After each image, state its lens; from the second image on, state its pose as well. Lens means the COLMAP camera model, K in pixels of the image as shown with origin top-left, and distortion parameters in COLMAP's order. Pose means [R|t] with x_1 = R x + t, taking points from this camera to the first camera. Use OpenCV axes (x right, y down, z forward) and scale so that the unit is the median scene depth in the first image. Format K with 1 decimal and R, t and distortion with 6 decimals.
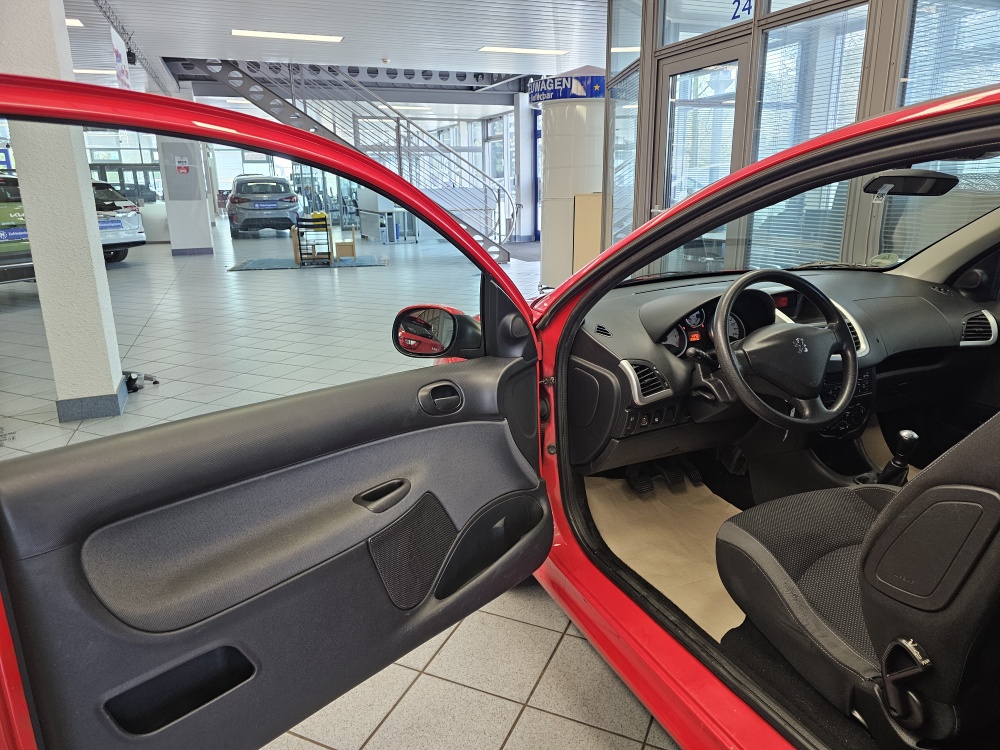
lens RADIAL K [[662.2, 0, 501.8], [0, 662.2, 381.0], [0, 0, 1]] dist [0.020213, -0.002592]
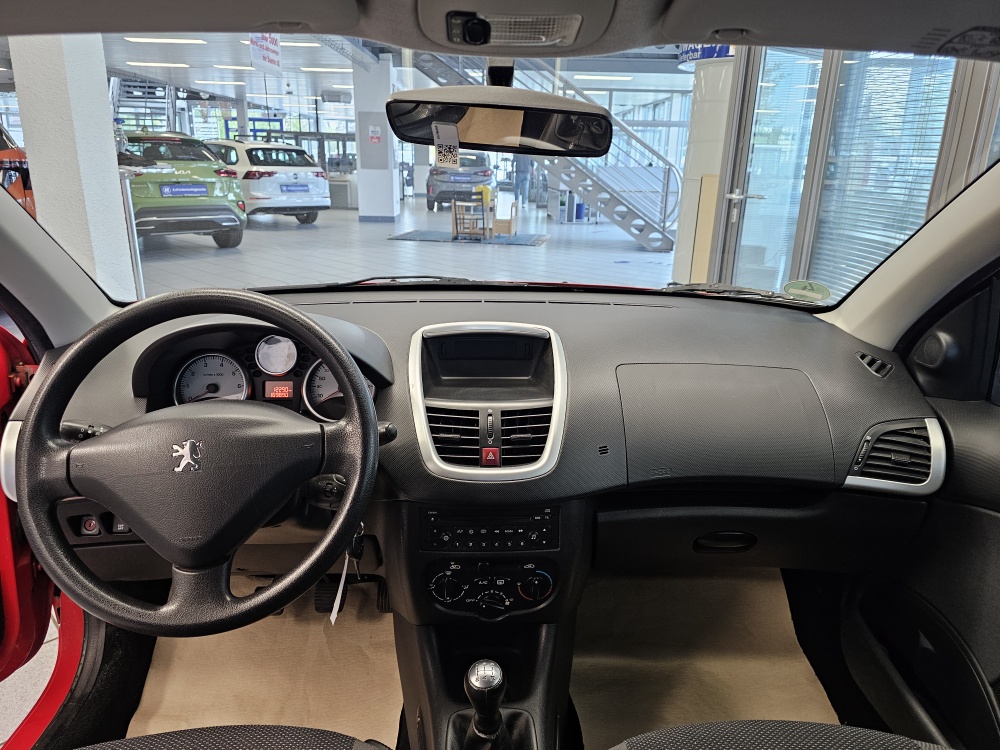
lens RADIAL K [[668.3, 0, 506.2], [0, 668.3, 372.7], [0, 0, 1]] dist [0.073252, -0.084249]
pose [[0.937095, 0.135488, -0.321708, 0.099036], [-0.131617, 0.990722, 0.033860, -0.019259], [0.323311, 0.010612, 0.946233, 0.075388]]
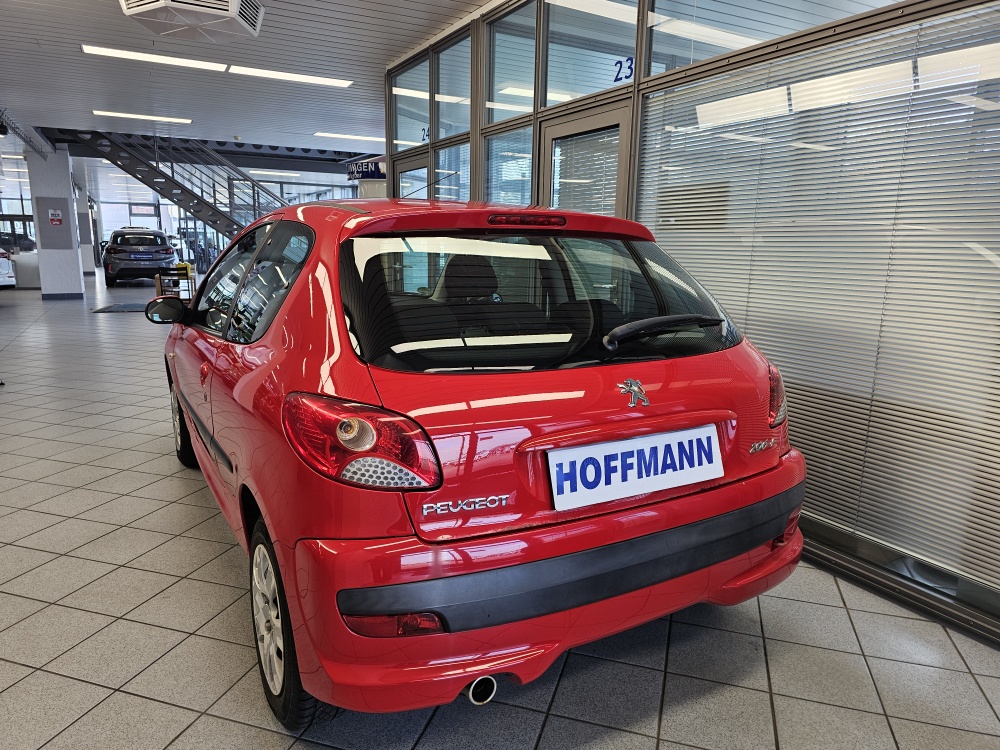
lens RADIAL K [[667.5, 0, 502.0], [0, 667.5, 395.1], [0, 0, 1]] dist [0.003304, -0.003101]
pose [[0.991887, 0.003478, 0.127072, 0.103184], [0.005178, 0.997690, -0.067728, 0.041530], [-0.127014, 0.067836, 0.989579, -0.147515]]
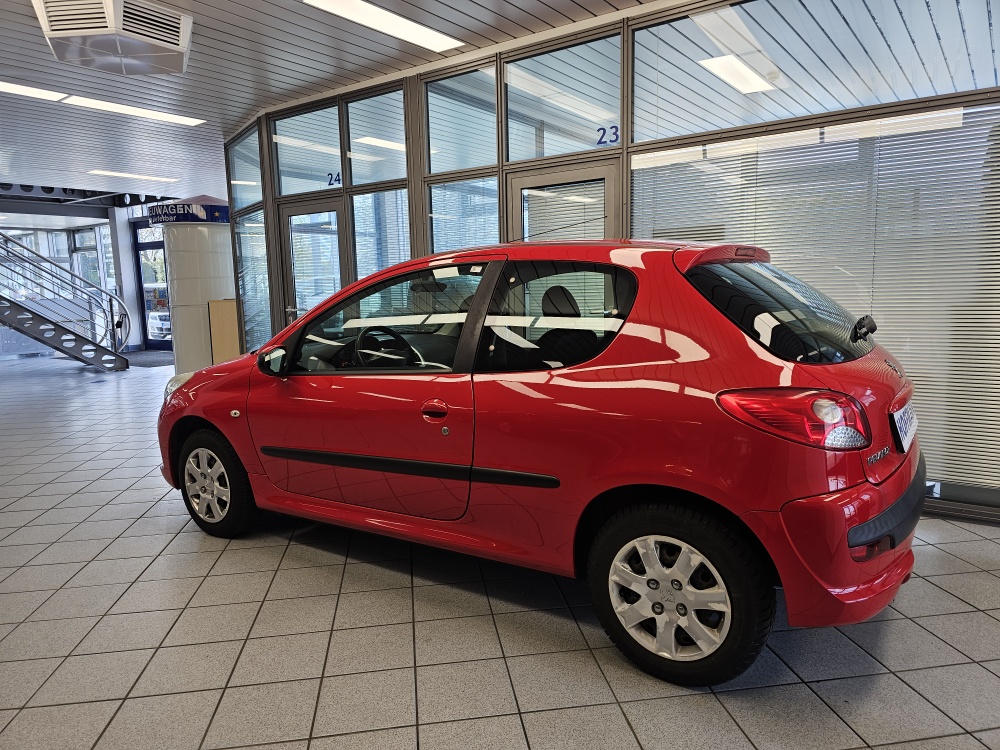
lens RADIAL K [[666.2, 0, 508.5], [0, 666.2, 364.2], [0, 0, 1]] dist [0.073556, -0.068860]
pose [[0.838070, -0.071962, 0.540796, -0.052150], [0.170019, 0.976348, -0.133558, 0.039898], [-0.518394, 0.203877, 0.830483, -0.123538]]
